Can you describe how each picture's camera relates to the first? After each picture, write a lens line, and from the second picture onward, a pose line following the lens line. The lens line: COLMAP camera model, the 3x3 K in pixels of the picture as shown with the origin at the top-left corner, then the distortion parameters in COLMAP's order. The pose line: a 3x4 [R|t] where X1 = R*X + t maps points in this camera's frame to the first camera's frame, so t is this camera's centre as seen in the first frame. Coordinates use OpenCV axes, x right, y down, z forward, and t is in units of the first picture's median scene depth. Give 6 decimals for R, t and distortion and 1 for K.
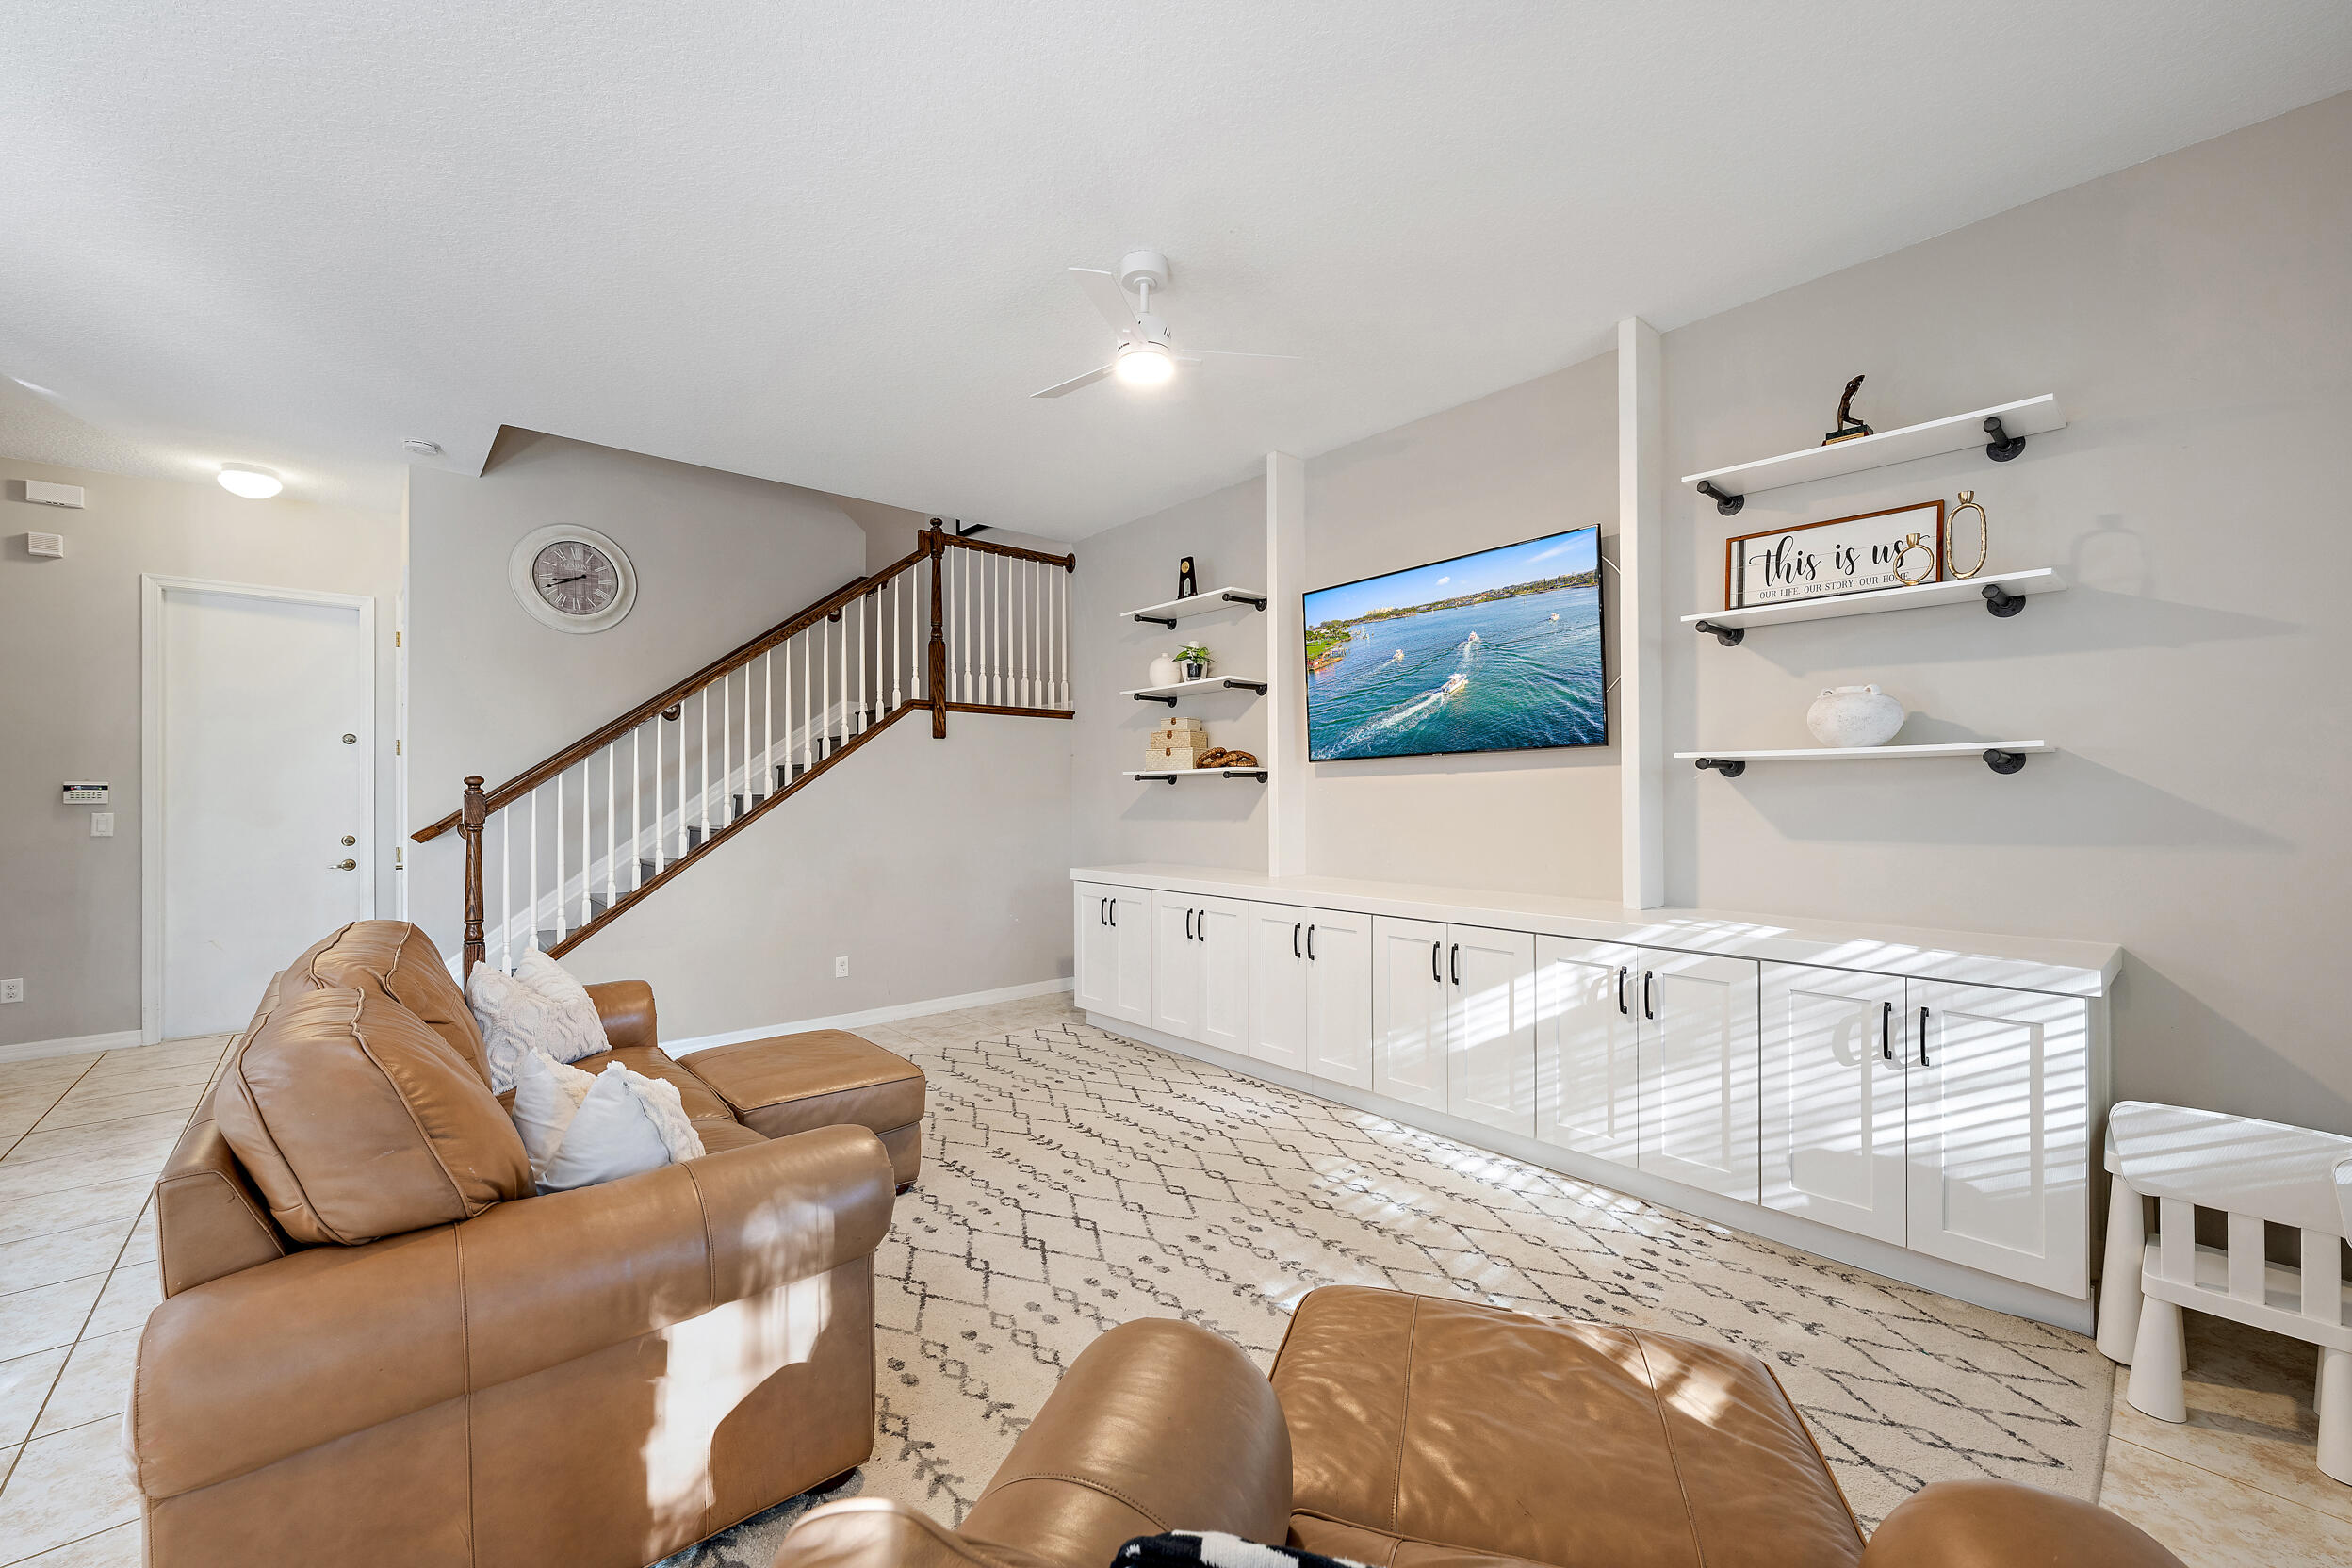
lens RADIAL K [[936.5, 0, 1178.1], [0, 936.5, 782.0], [0, 0, 1]] dist [-0.000043, -0.000265]
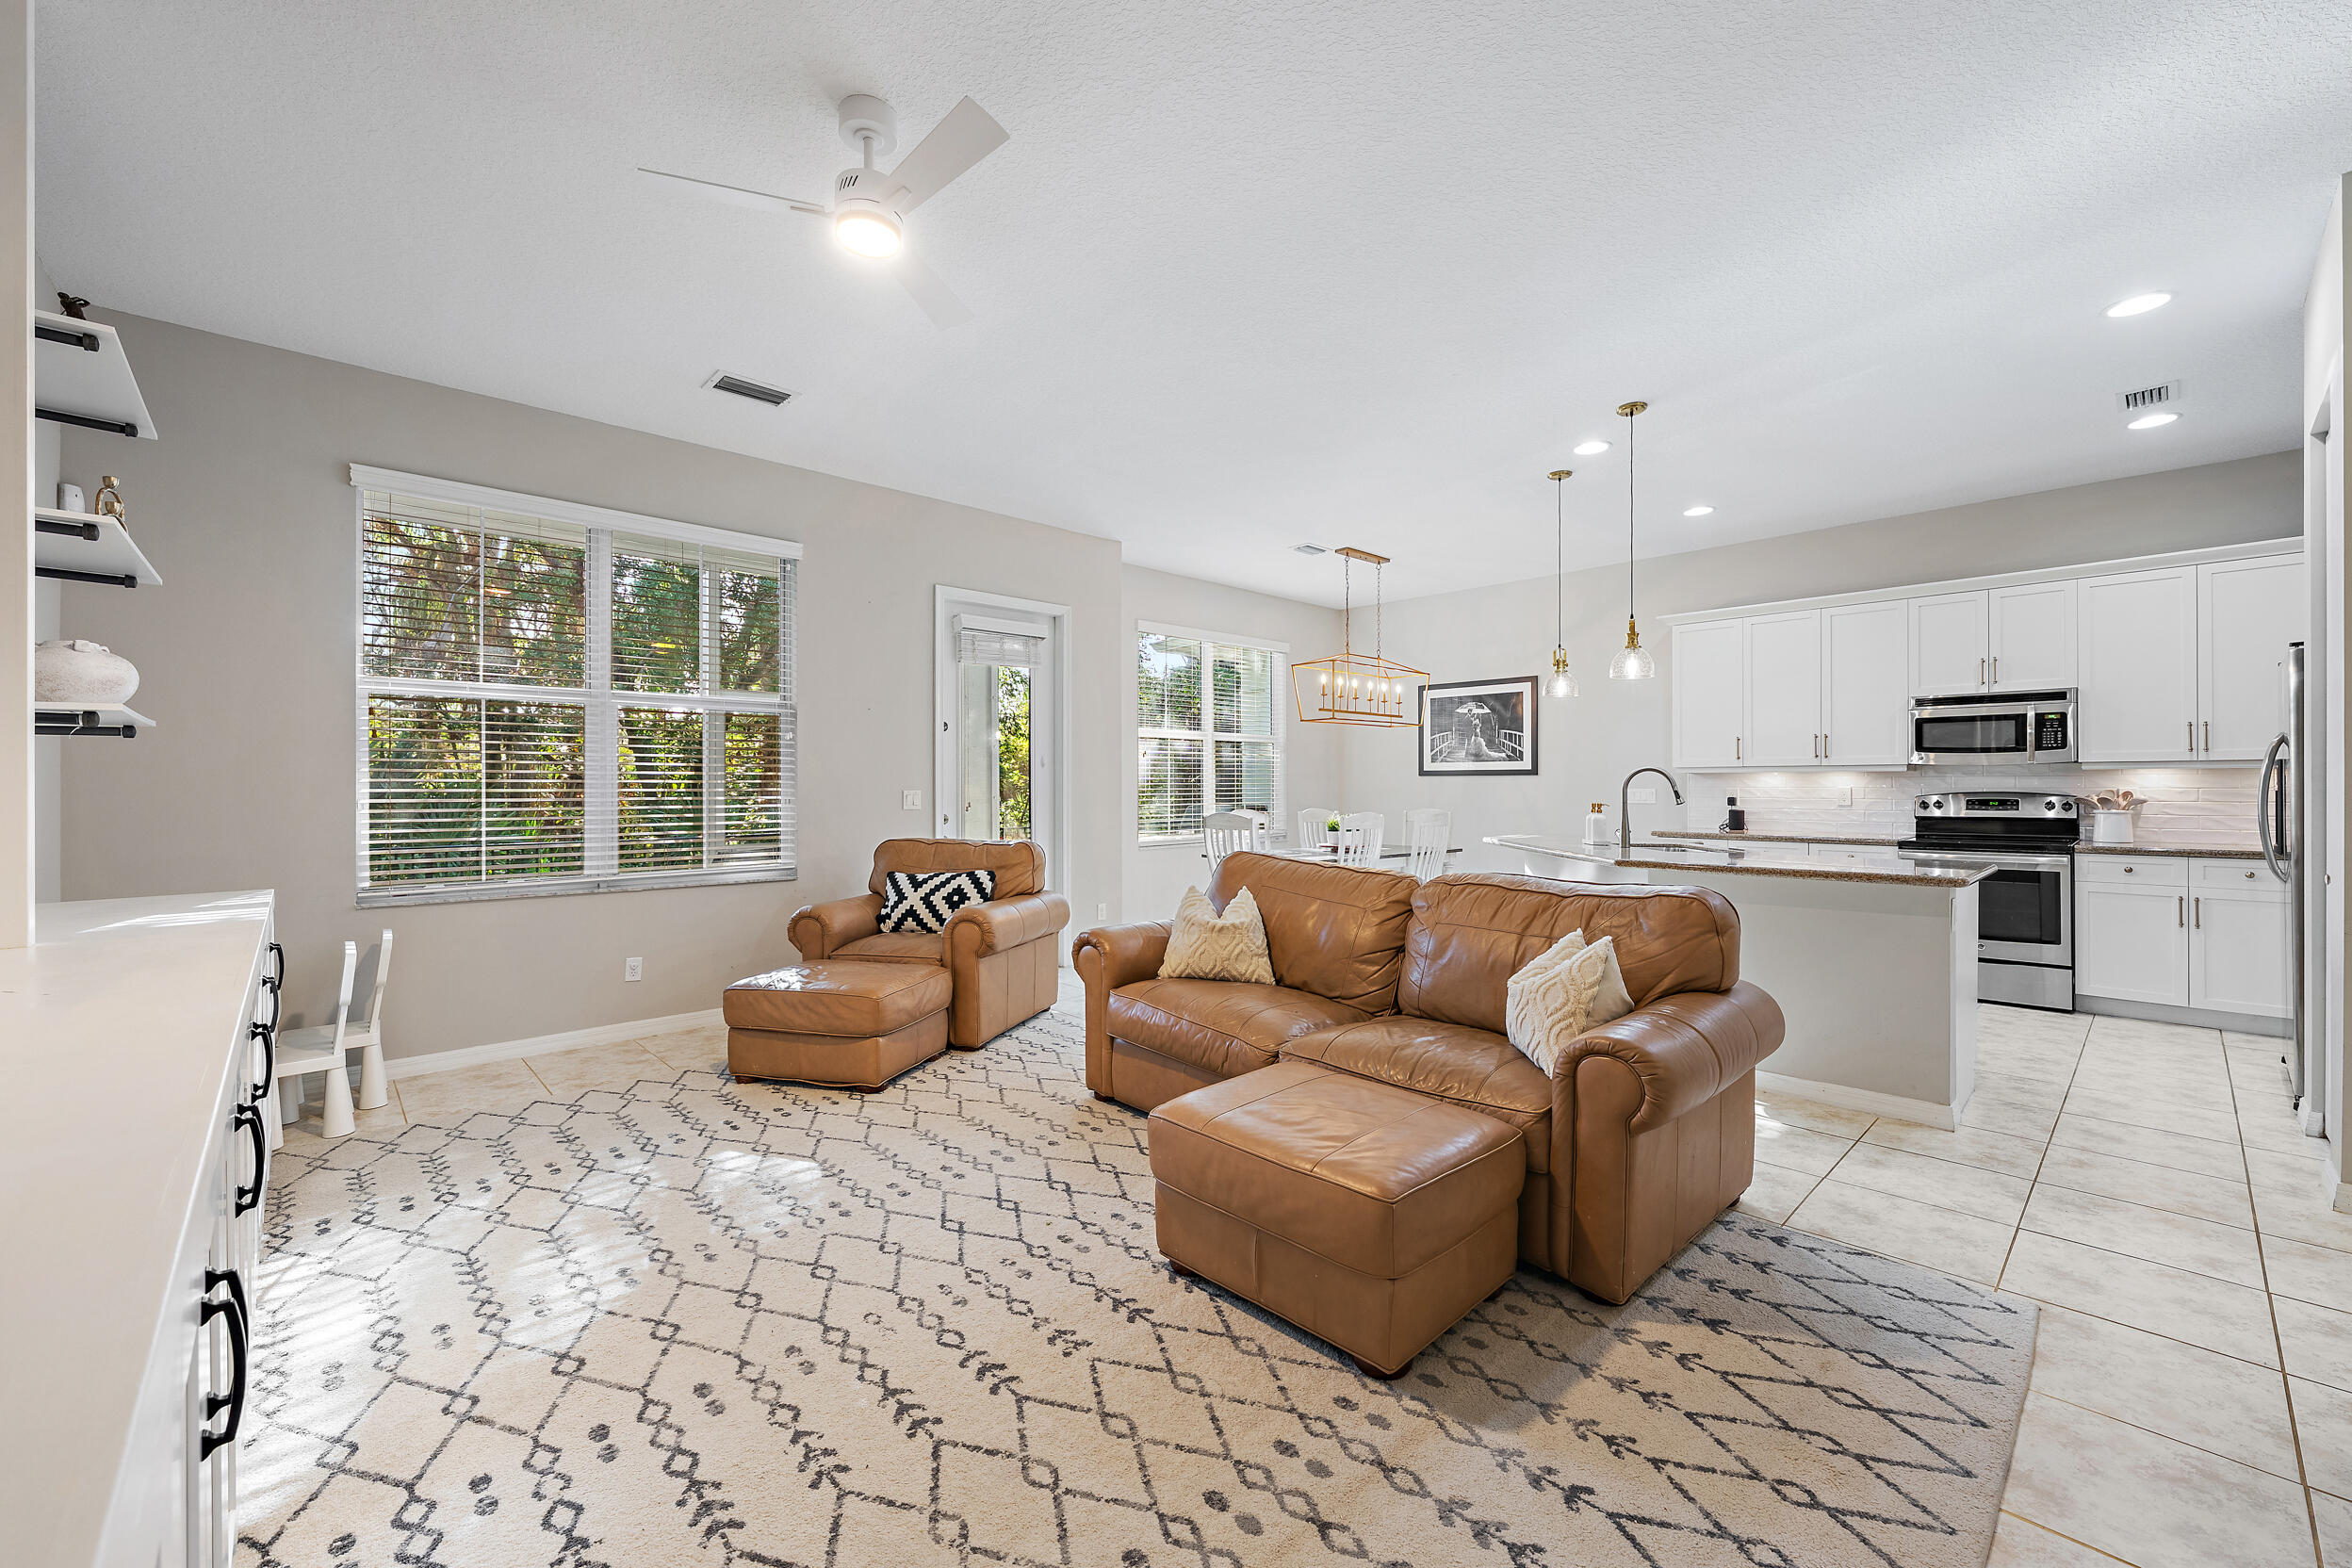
lens RADIAL K [[936.5, 0, 1178.1], [0, 936.5, 782.0], [0, 0, 1]] dist [-0.000043, -0.000265]
pose [[-0.999527, 0.005079, -0.030324, -0.249078], [0.005531, 0.999875, -0.014845, 0.041610], [0.030245, -0.015006, -0.999430, 1.632249]]
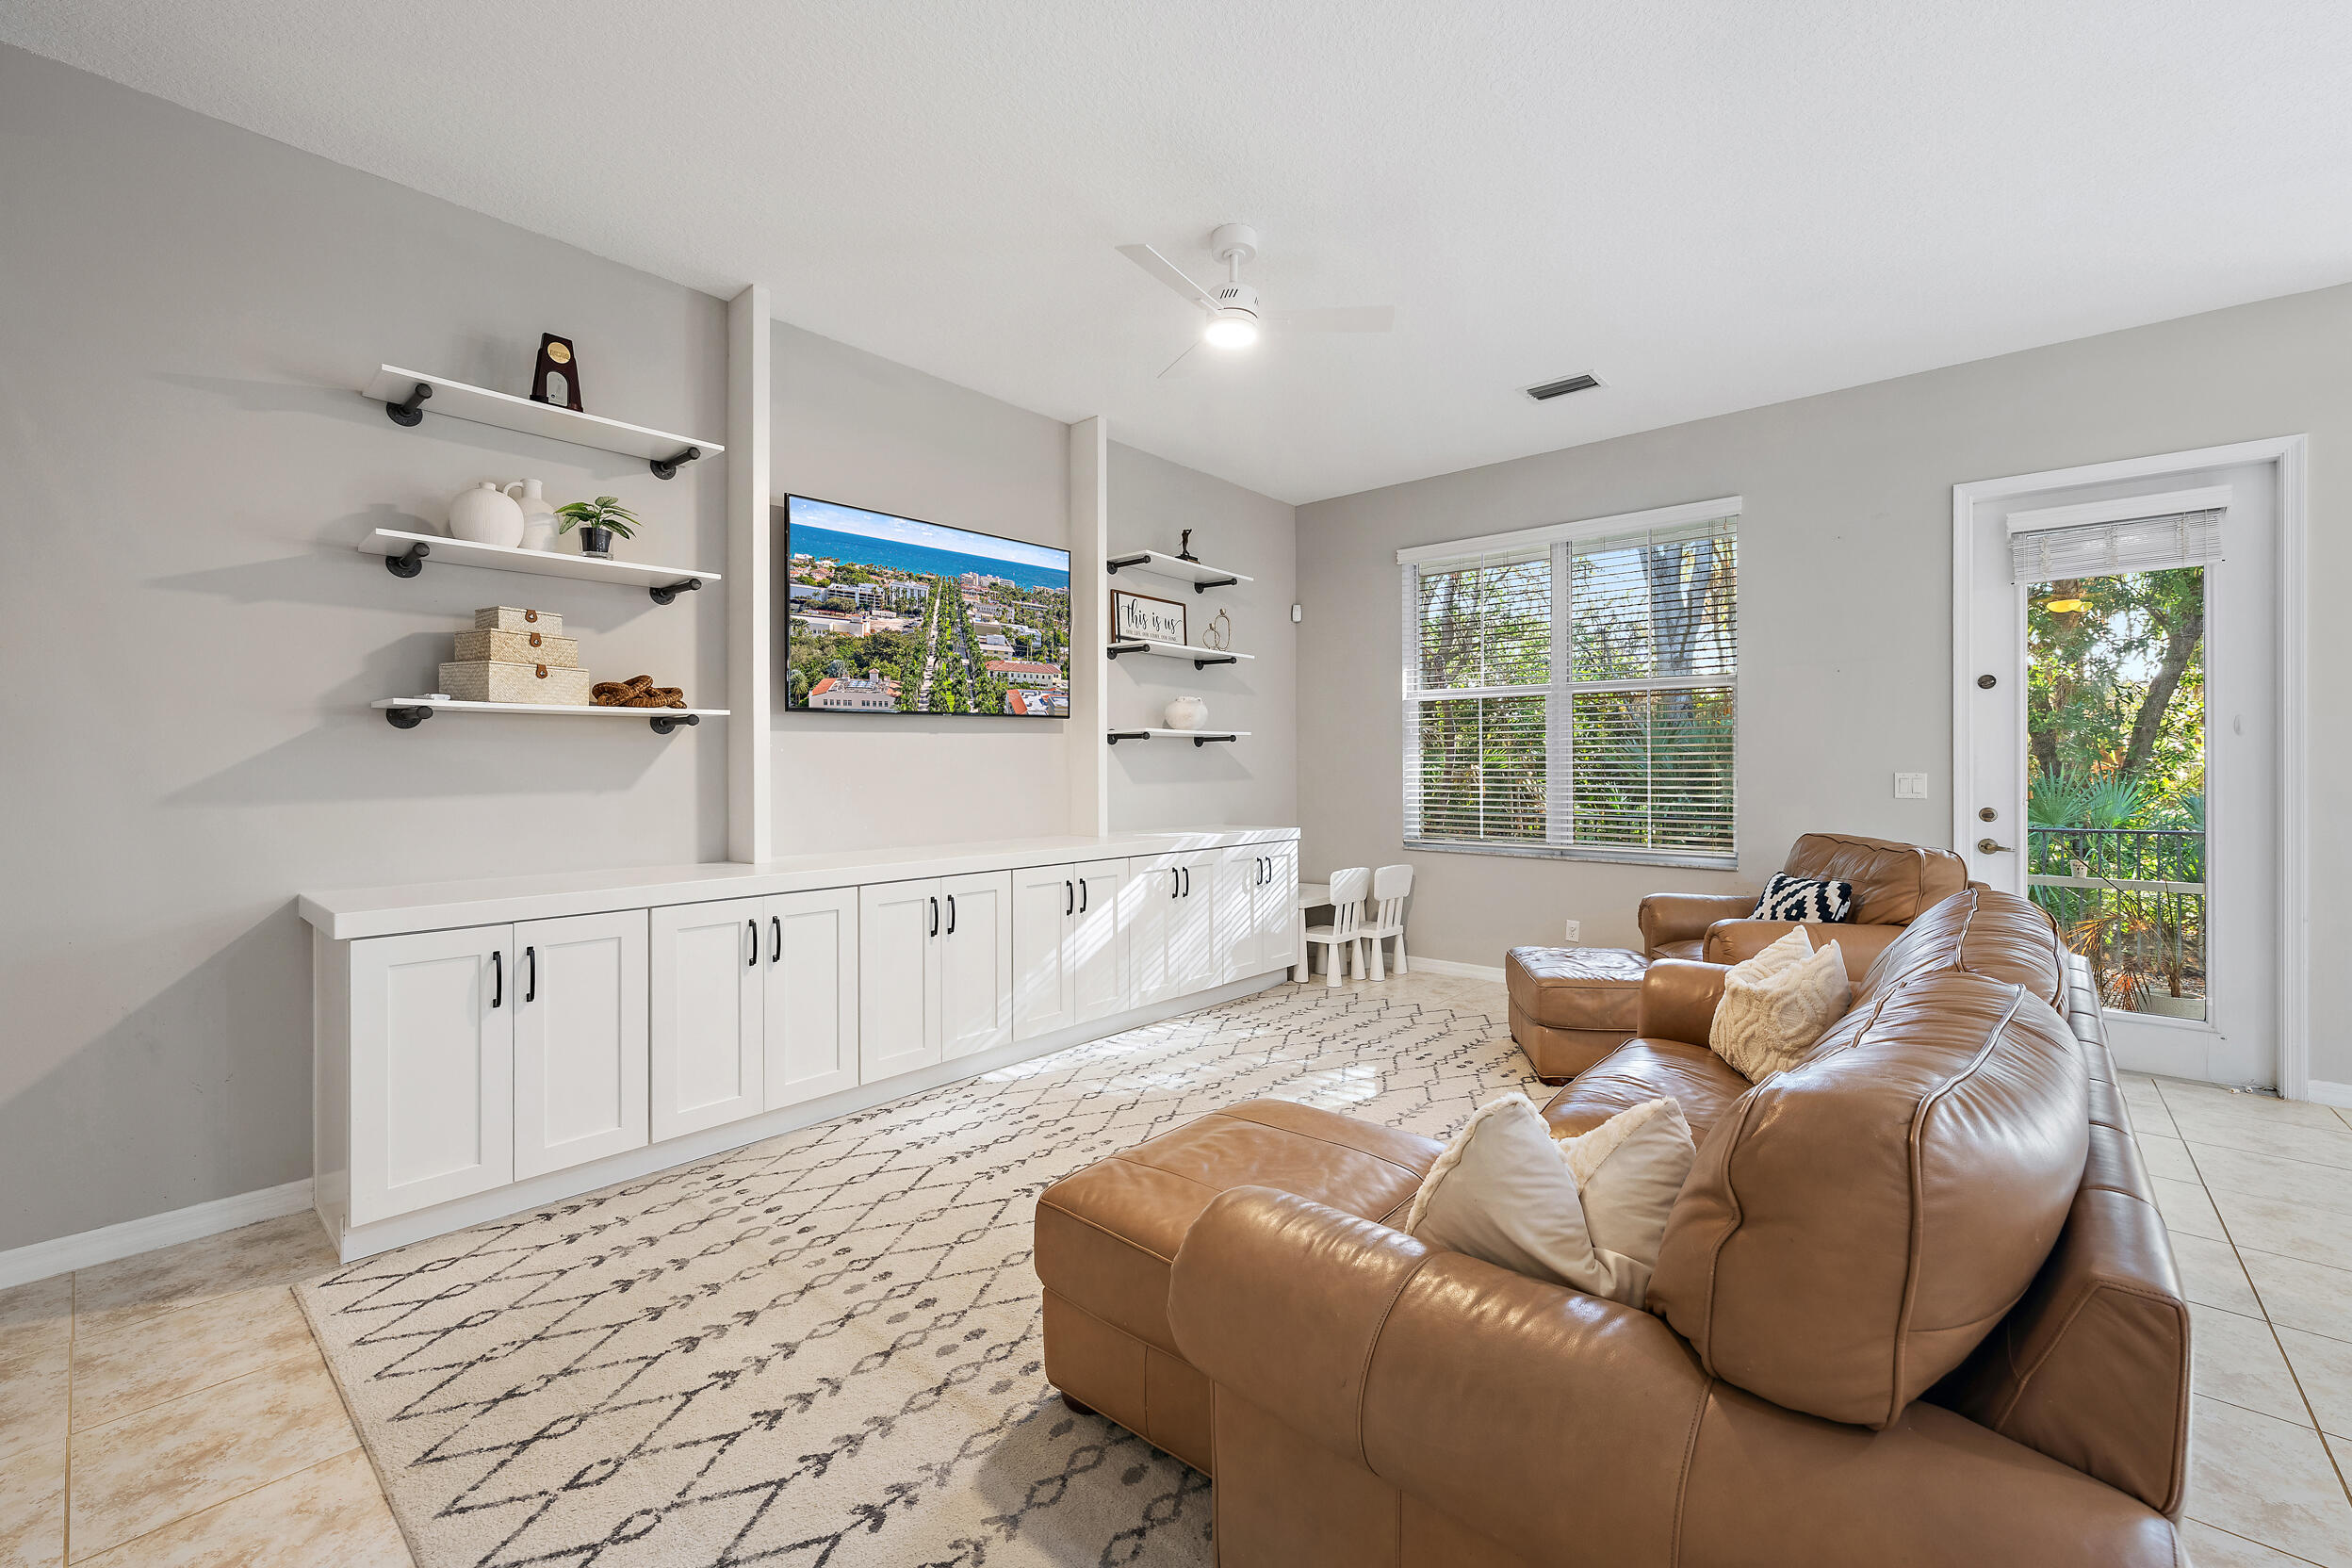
lens RADIAL K [[954.8, 0, 1193.1], [0, 954.8, 760.0], [0, 0, 1]] dist [-0.000397, -0.000086]
pose [[-0.141019, 0.009785, 0.989958, -0.956724], [-0.009543, 0.999891, -0.011243, 0.035445], [-0.989961, -0.011032, -0.140911, 1.065028]]
